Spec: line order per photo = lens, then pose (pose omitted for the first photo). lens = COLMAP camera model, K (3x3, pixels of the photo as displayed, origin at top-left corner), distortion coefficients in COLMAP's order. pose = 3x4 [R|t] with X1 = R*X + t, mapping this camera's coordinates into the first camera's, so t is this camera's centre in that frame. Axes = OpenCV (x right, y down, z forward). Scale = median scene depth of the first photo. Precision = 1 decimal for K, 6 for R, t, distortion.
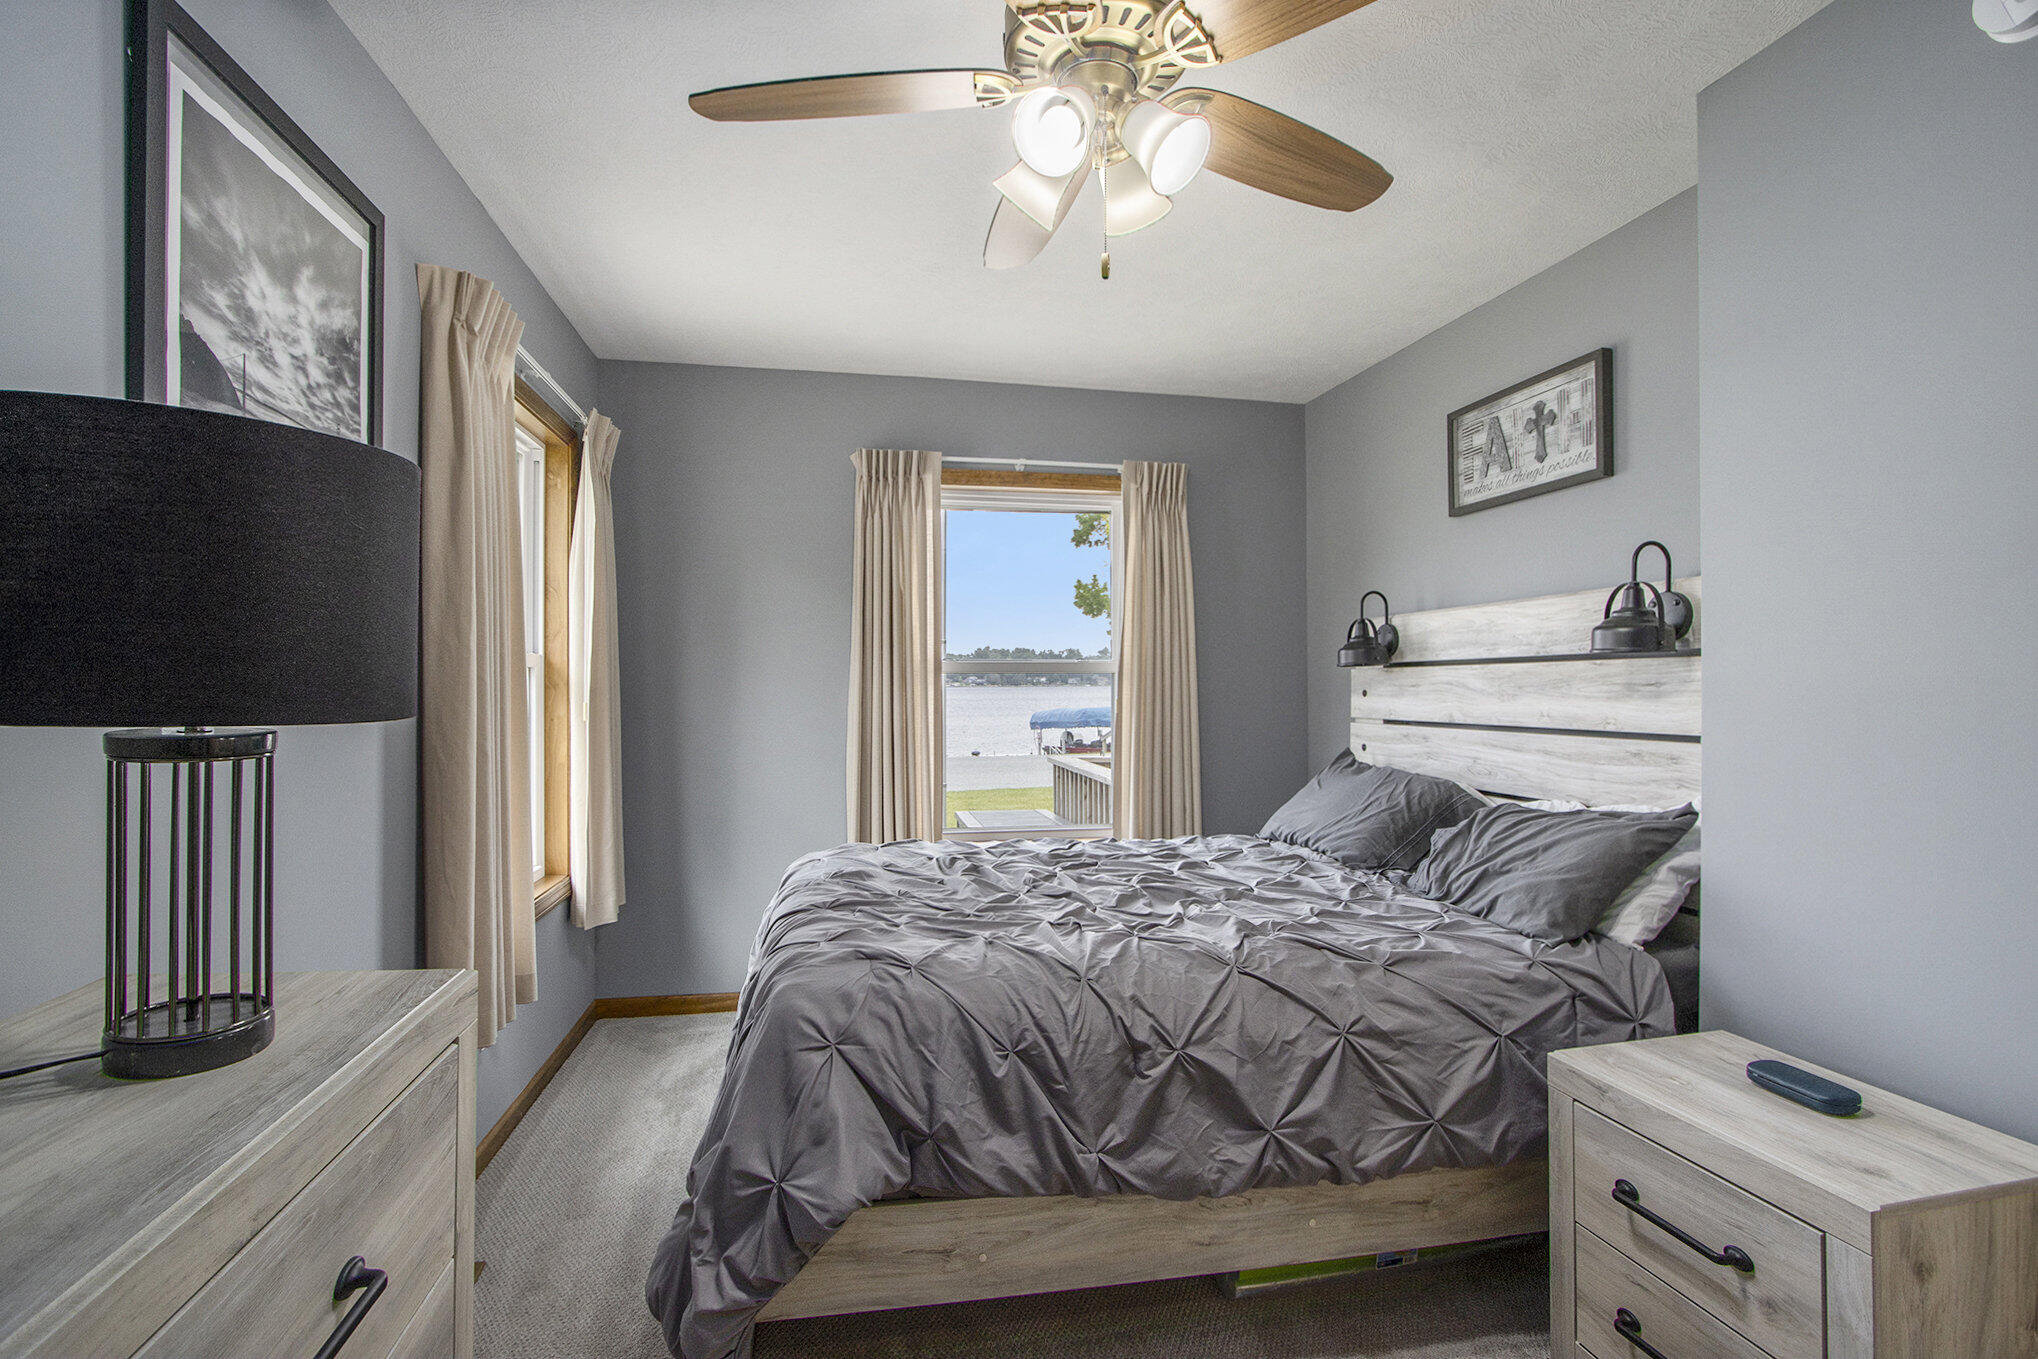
lens RADIAL K [[948.9, 0, 1020.0], [0, 948.9, 682.0], [0, 0, 1]] dist [-0.011803, 0.001446]
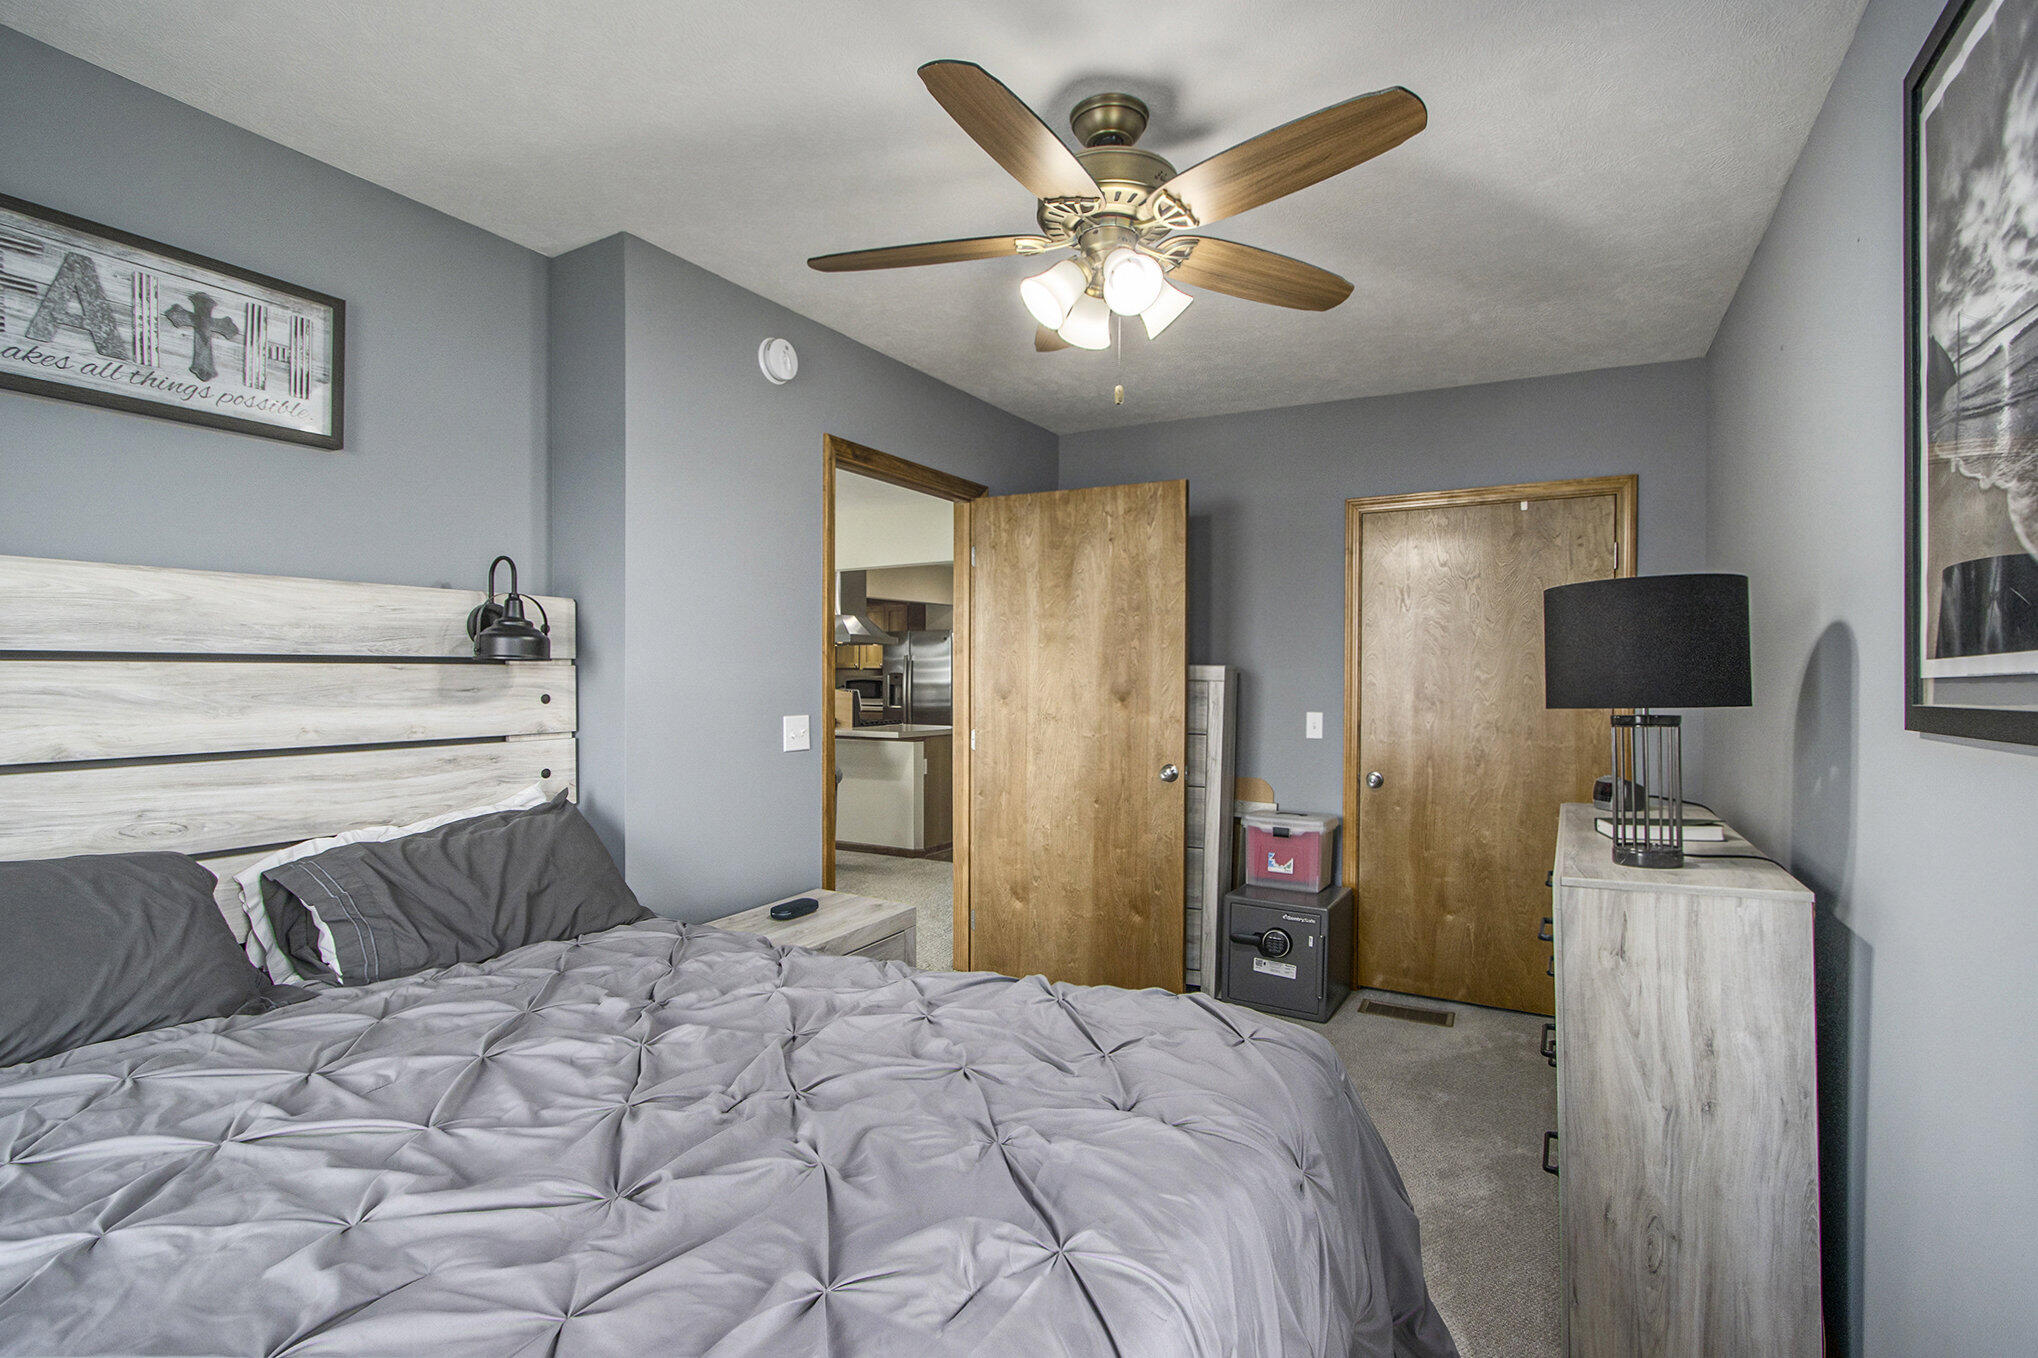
lens RADIAL K [[923.1, 0, 1016.8], [0, 923.1, 686.6], [0, 0, 1]] dist [-0.021823, 0.000029]
pose [[-0.752576, -0.000325, 0.658505, -0.357442], [0.002332, 0.999992, 0.003159, -0.002188], [-0.658501, 0.003913, -0.752569, 1.108195]]
